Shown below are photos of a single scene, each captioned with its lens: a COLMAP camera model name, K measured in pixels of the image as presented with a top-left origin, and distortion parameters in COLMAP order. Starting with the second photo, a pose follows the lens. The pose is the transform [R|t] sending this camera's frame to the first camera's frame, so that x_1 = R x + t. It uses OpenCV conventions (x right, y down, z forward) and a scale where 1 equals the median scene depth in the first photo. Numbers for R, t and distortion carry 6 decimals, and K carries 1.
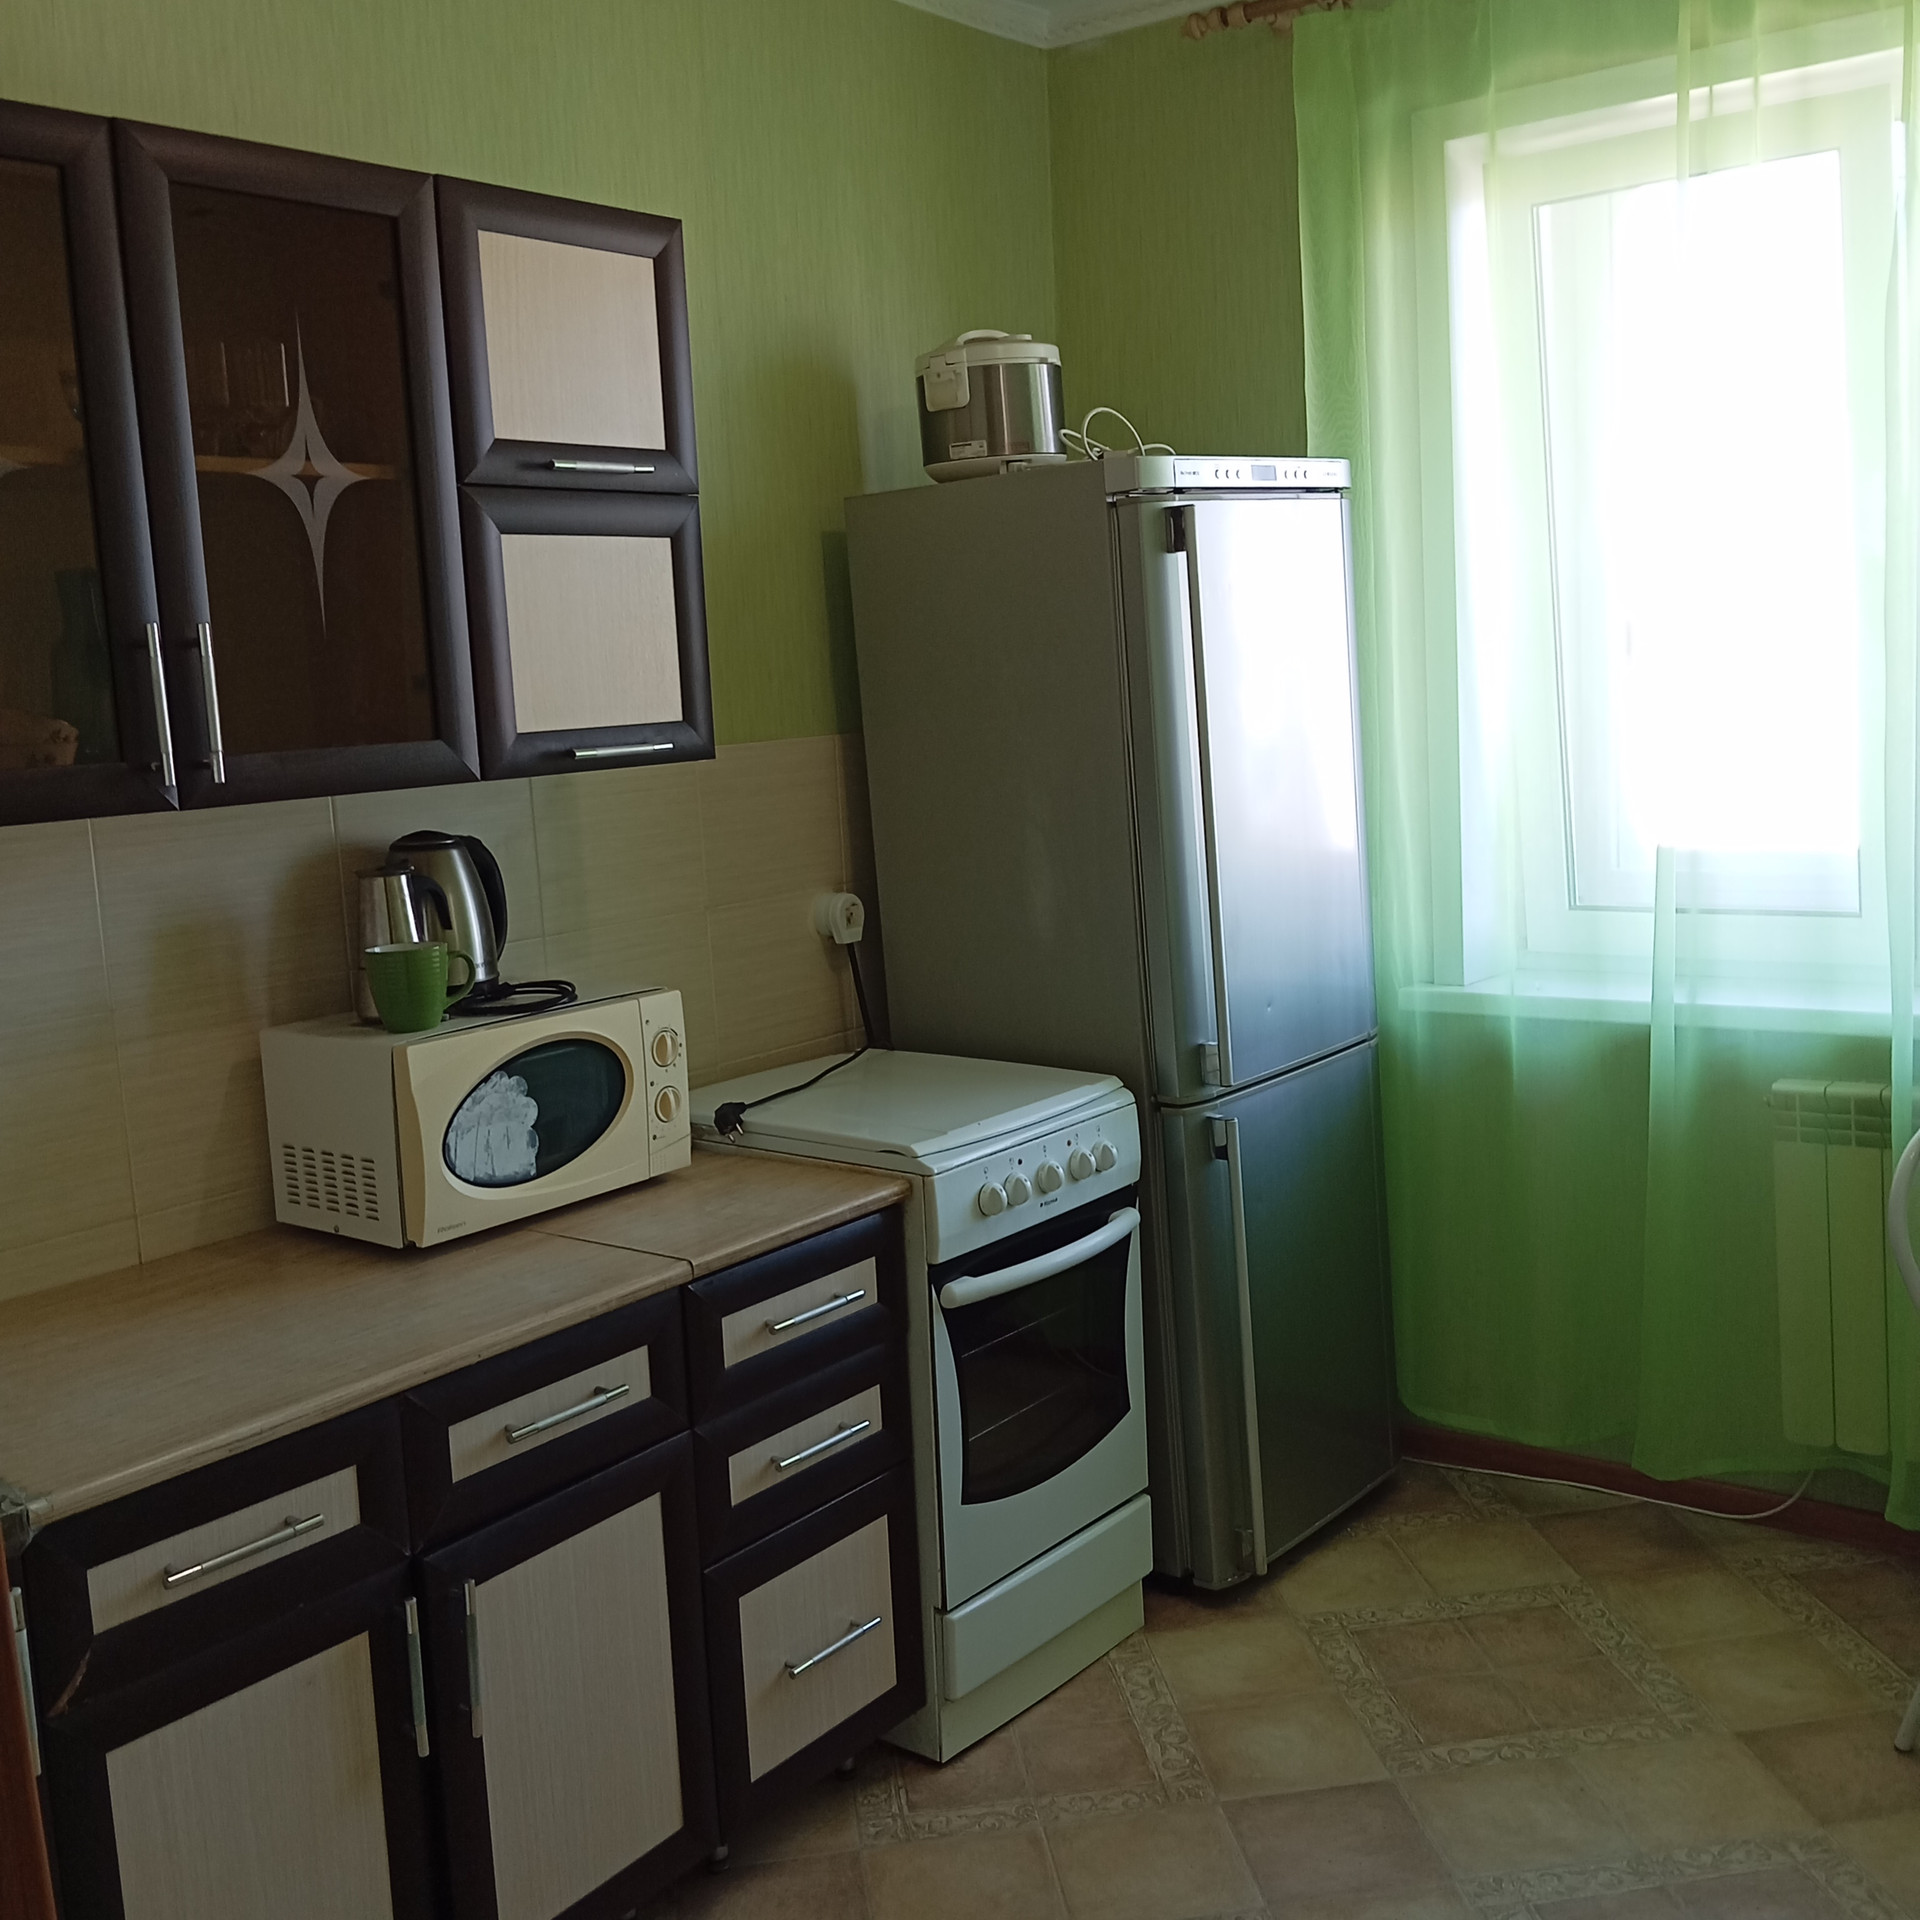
lens RADIAL K [[2158.3, 0, 955.7], [0, 2158.3, 959.0], [0, 0, 1]] dist [0.061461, 0.000000]
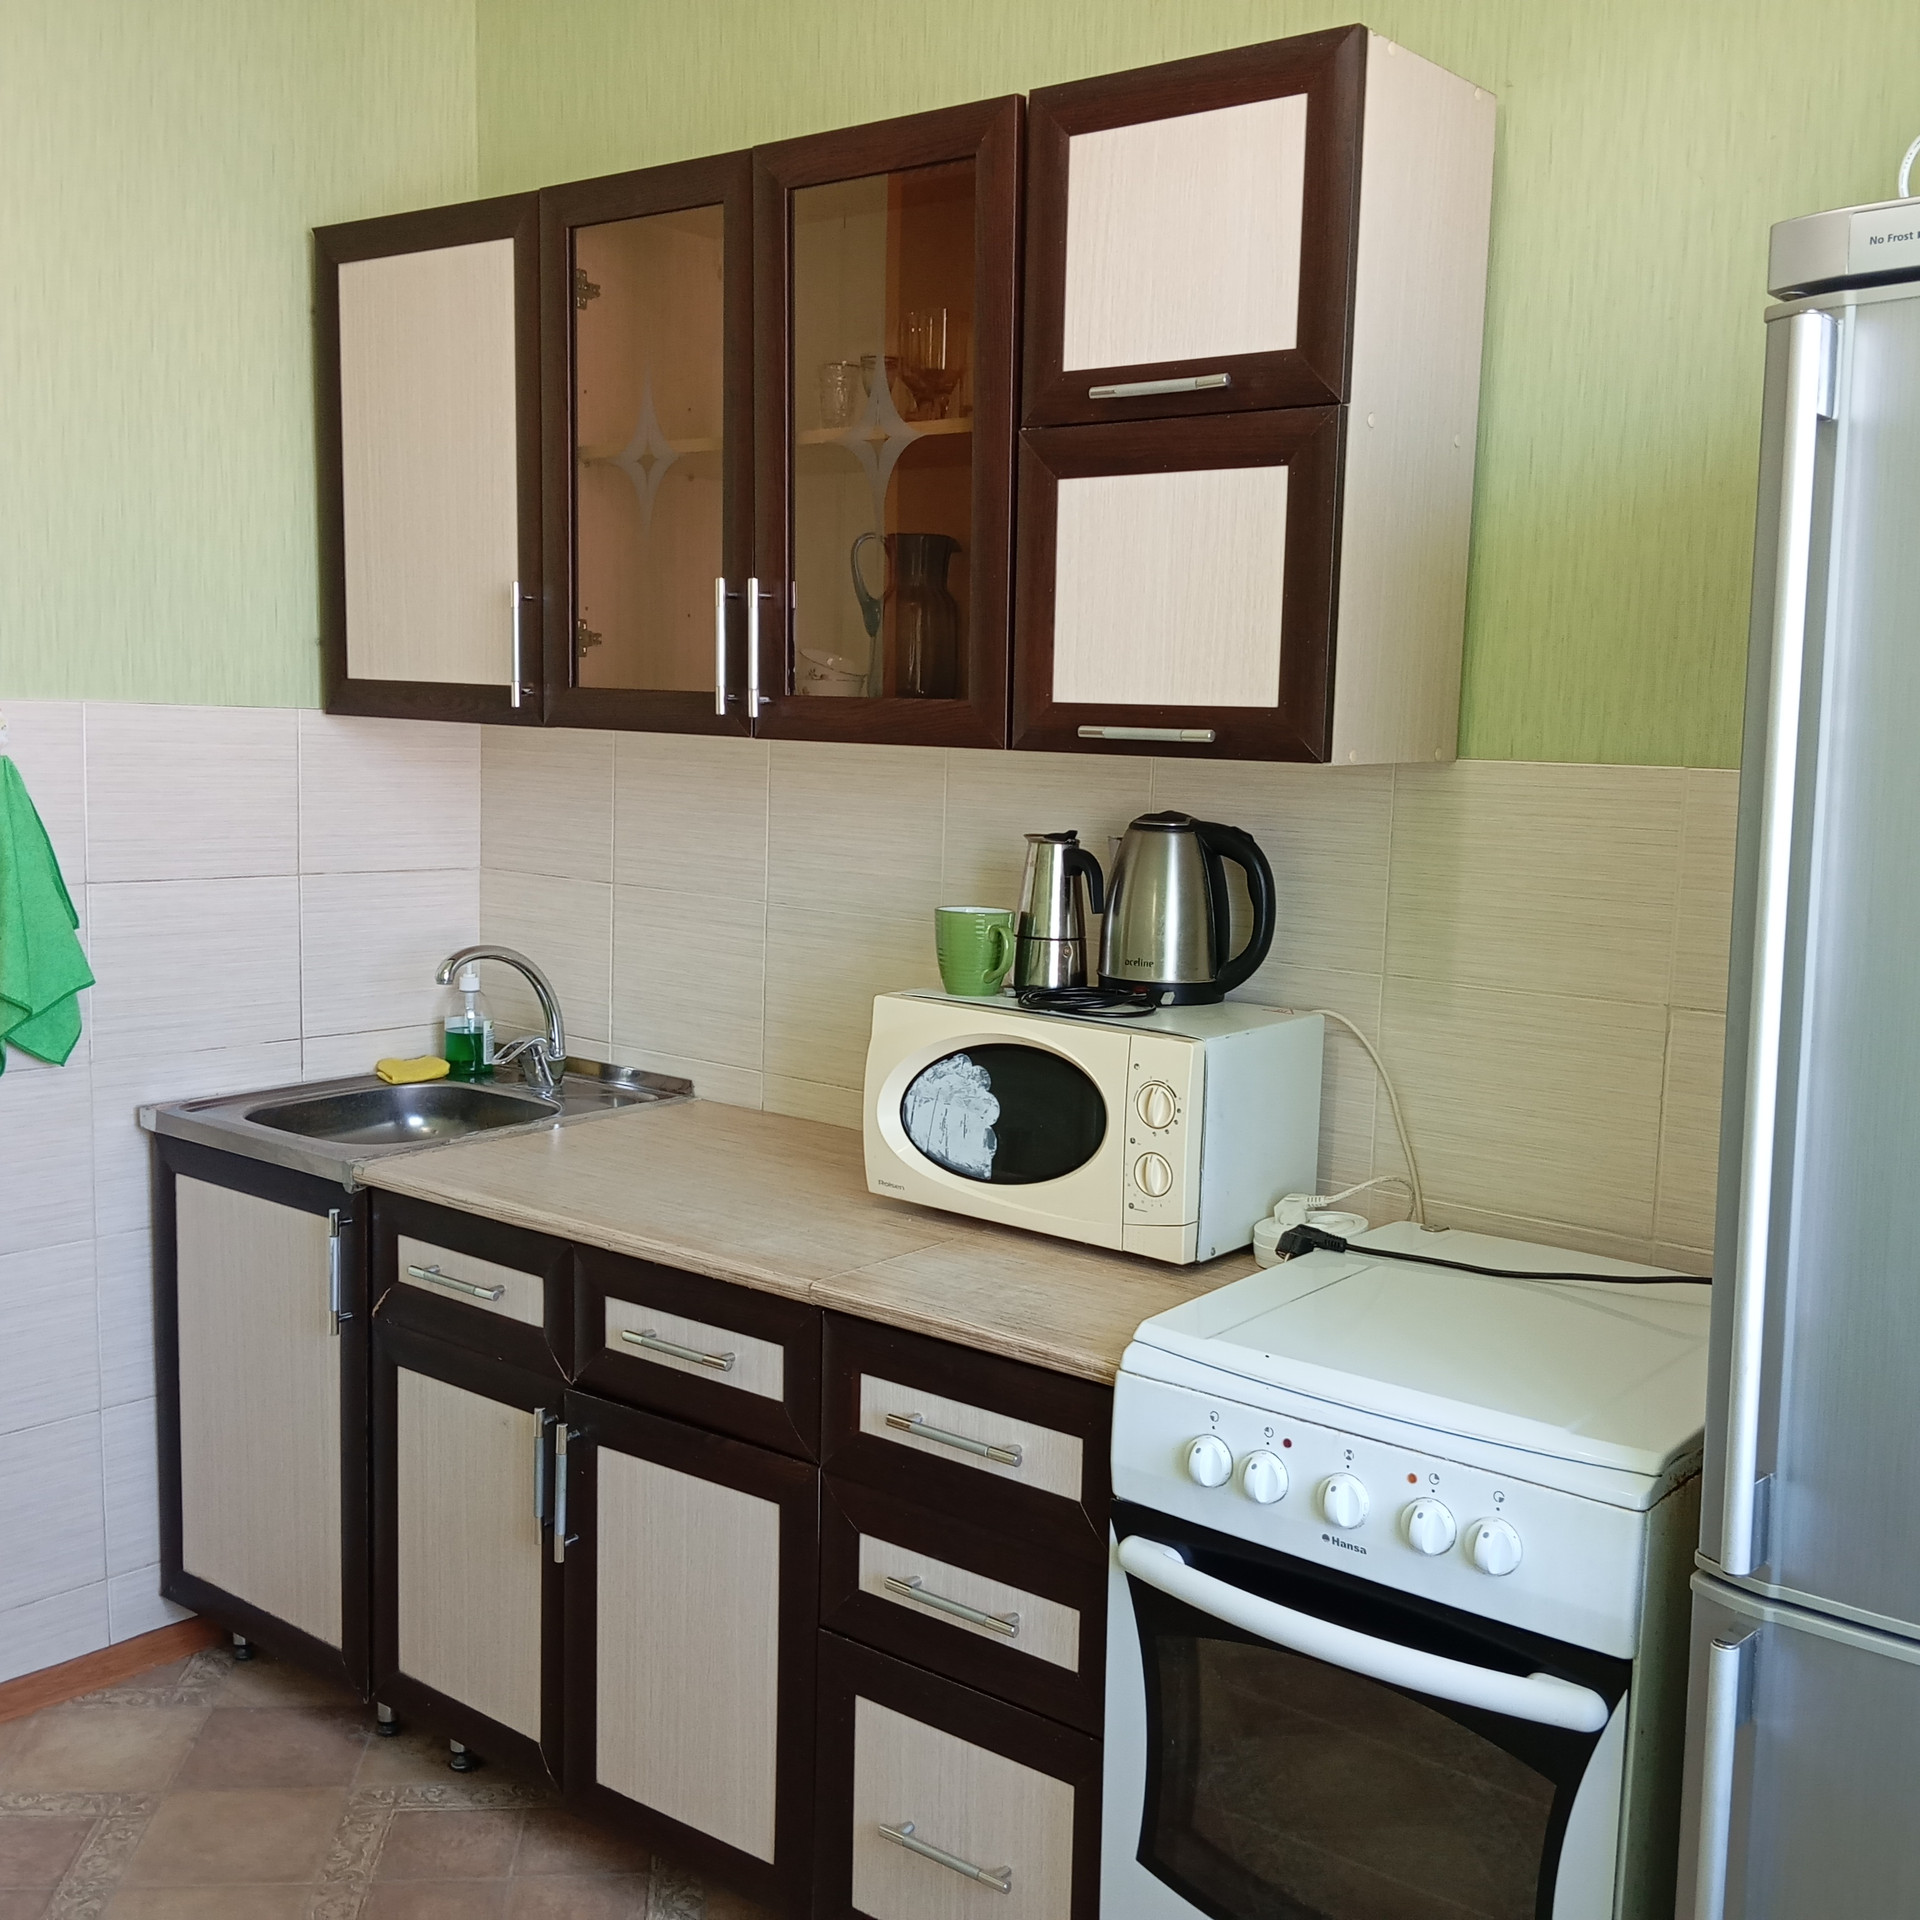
lens RADIAL K [[2318.1, 0, 891.4], [0, 2318.1, 939.5], [0, 0, 1]] dist [0.124011, 0.000000]
pose [[-0.090497, 0.175325, -0.980343, 0.779428], [-0.148336, 0.971028, 0.187352, -0.182604], [0.984788, 0.162375, -0.061868, 1.027550]]
